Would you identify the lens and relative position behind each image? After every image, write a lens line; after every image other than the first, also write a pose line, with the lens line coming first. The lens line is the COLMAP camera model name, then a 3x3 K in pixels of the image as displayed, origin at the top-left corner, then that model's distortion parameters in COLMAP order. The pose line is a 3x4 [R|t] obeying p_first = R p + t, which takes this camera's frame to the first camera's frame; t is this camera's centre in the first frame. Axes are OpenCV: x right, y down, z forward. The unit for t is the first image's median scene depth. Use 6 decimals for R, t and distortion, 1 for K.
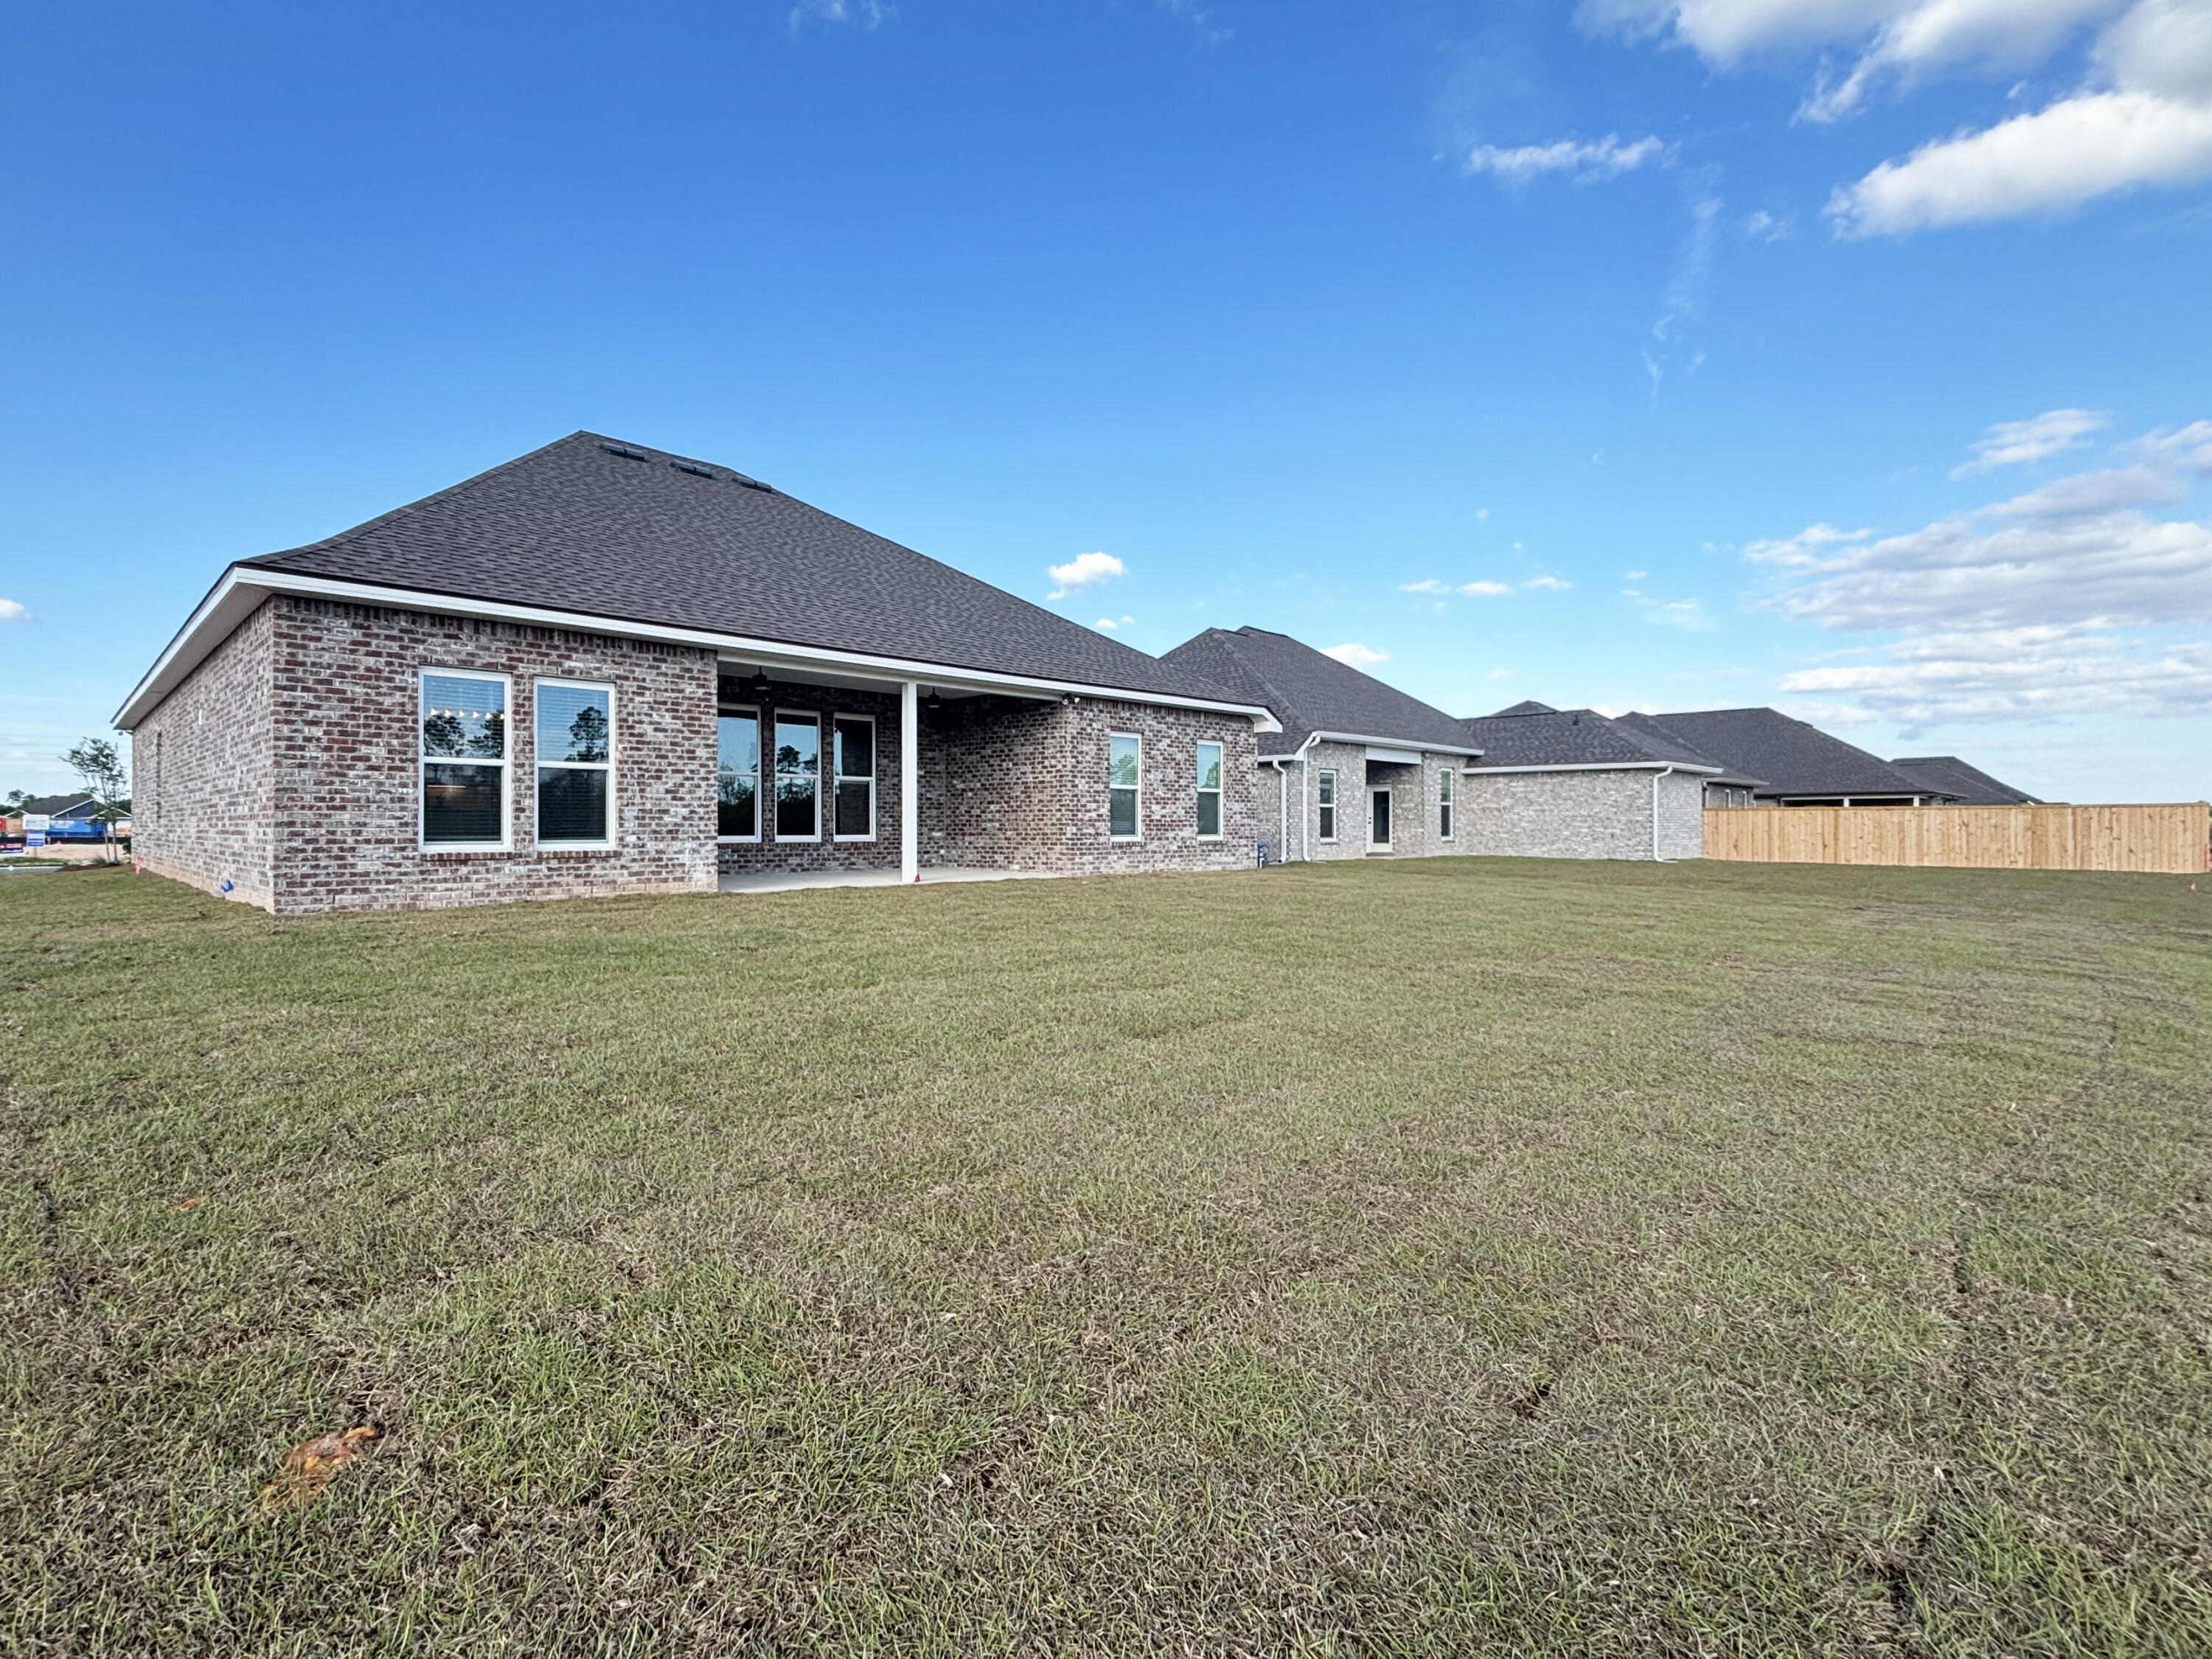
lens RADIAL K [[886.1, 0, 1106.0], [0, 886.1, 825.2], [0, 0, 1]] dist [0.000675, -0.000263]
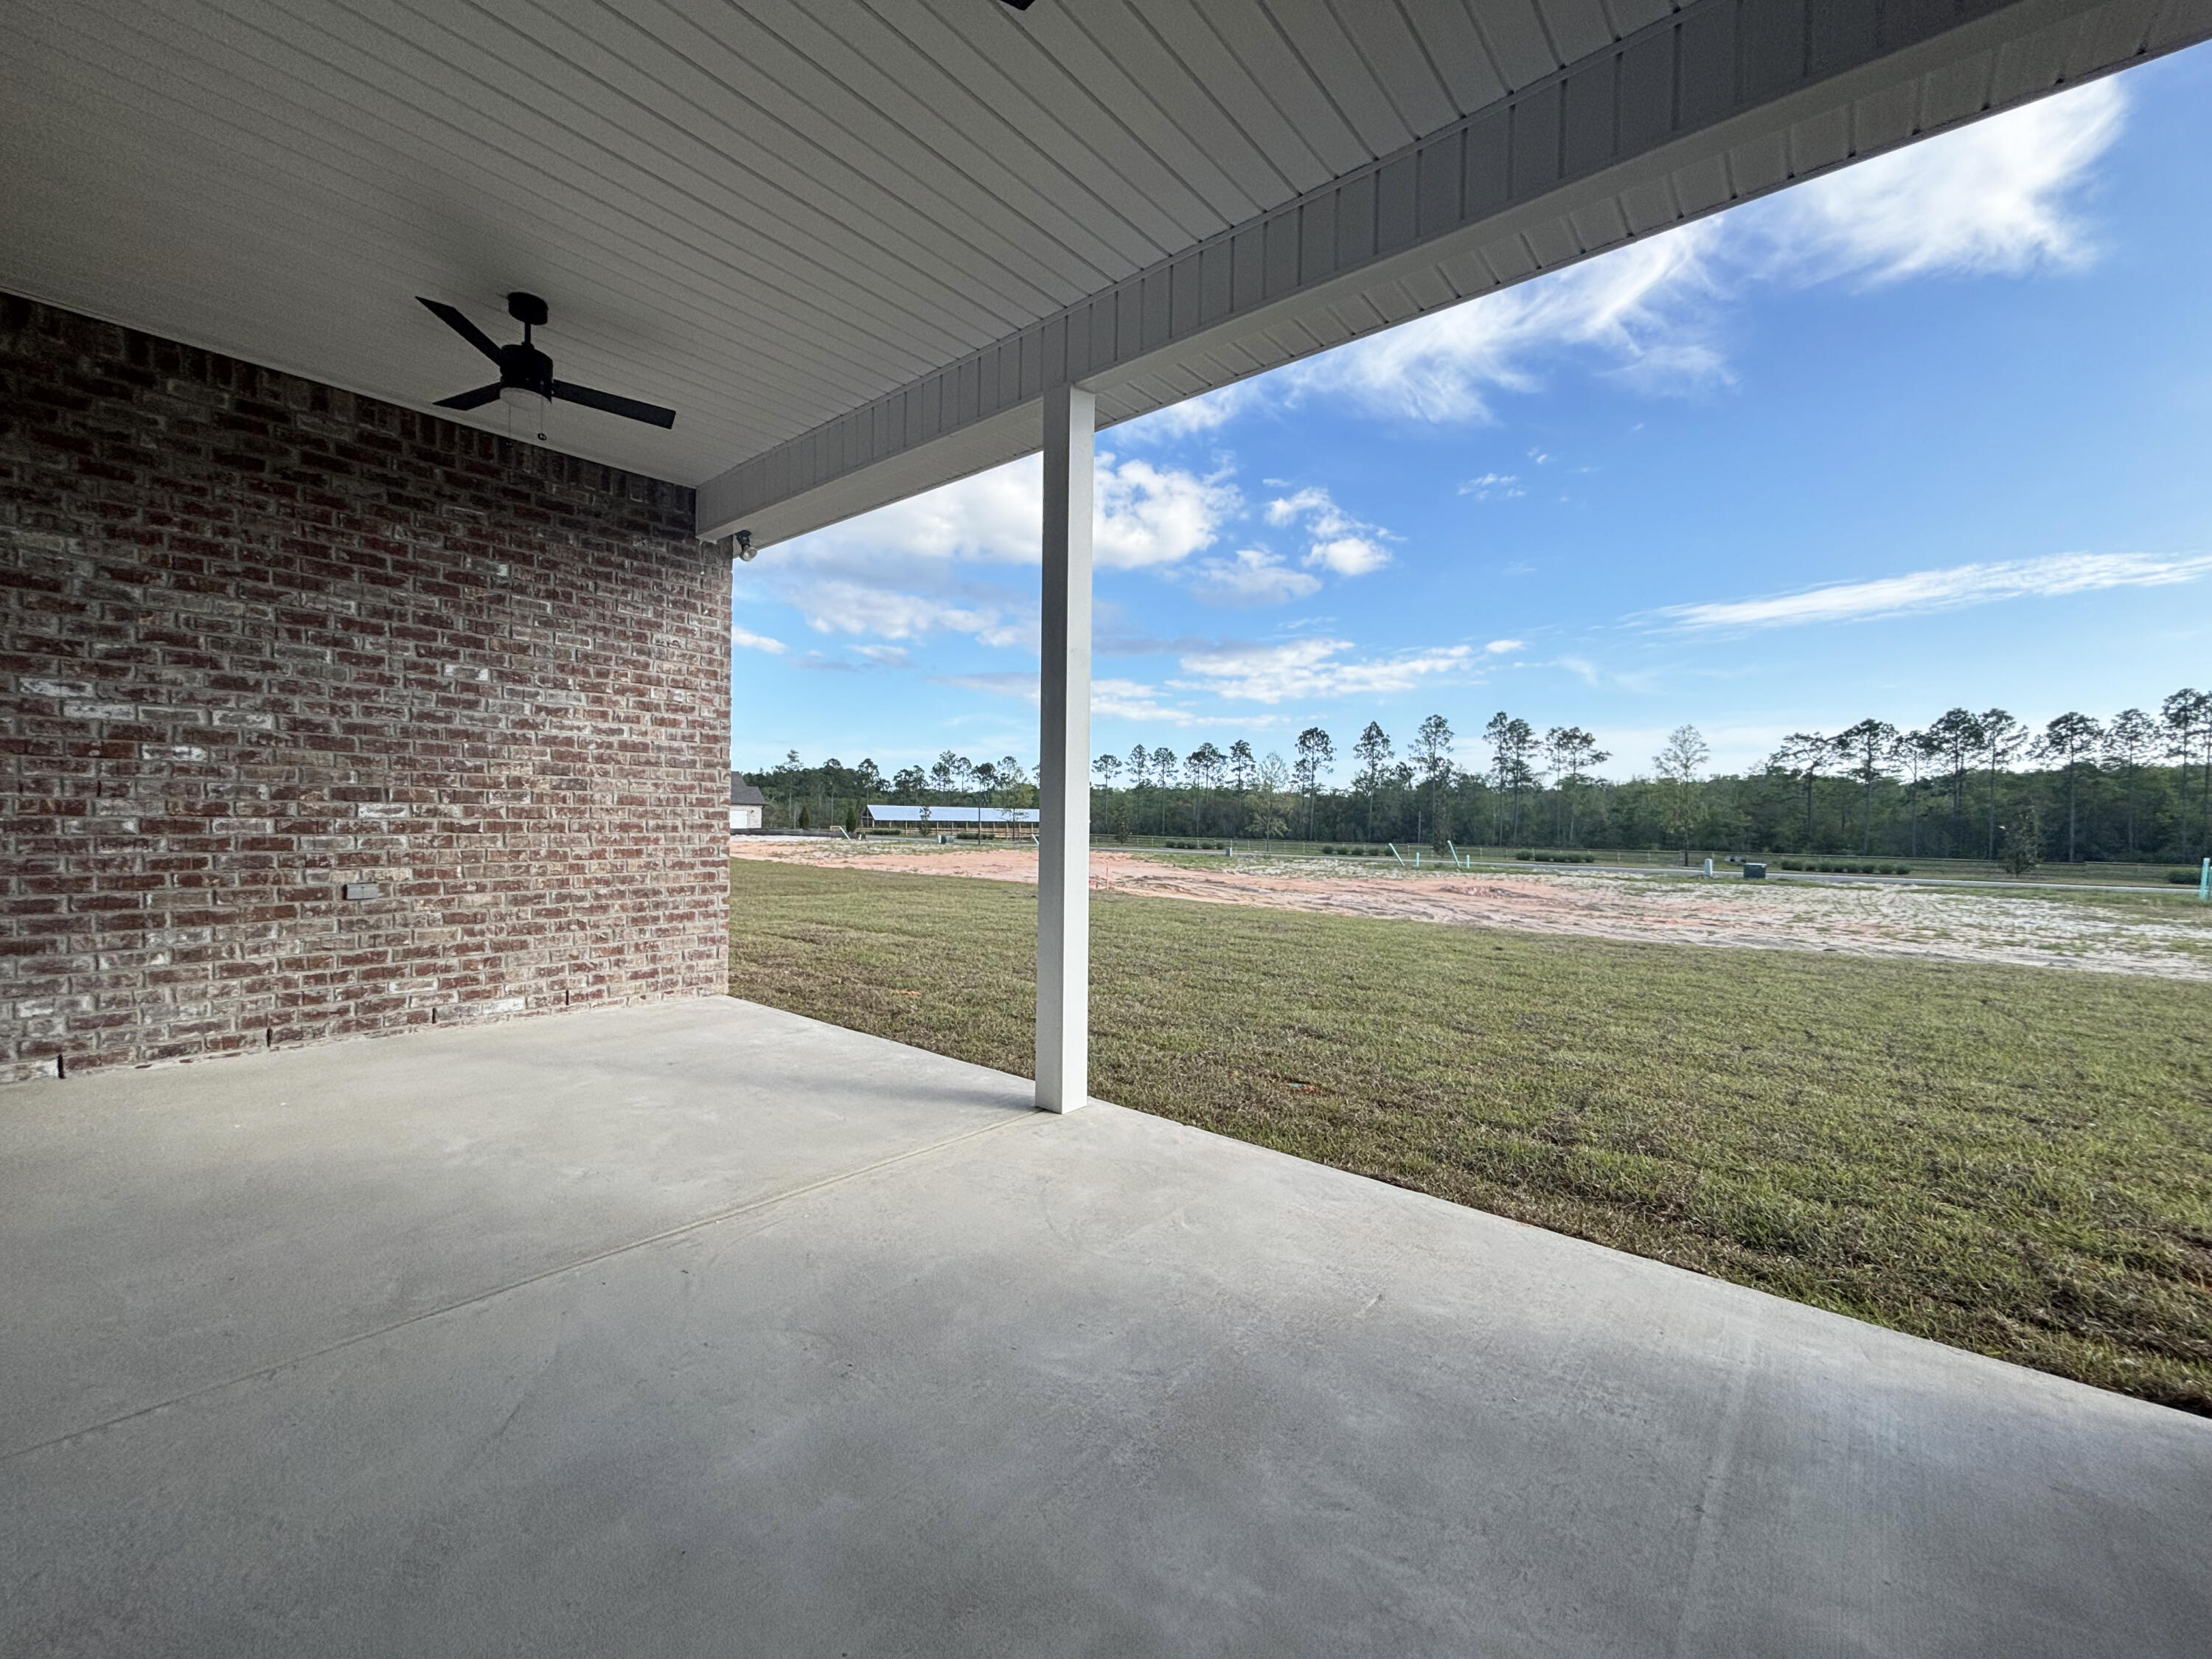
lens RADIAL K [[886.1, 0, 1102.3], [0, 886.1, 830.7], [0, 0, 1]] dist [0.000675, -0.000263]
pose [[0.016921, -0.013310, 0.999768, -0.401759], [-0.016741, 0.999767, 0.013593, -0.021873], [-0.999717, -0.016967, 0.016694, 0.765337]]
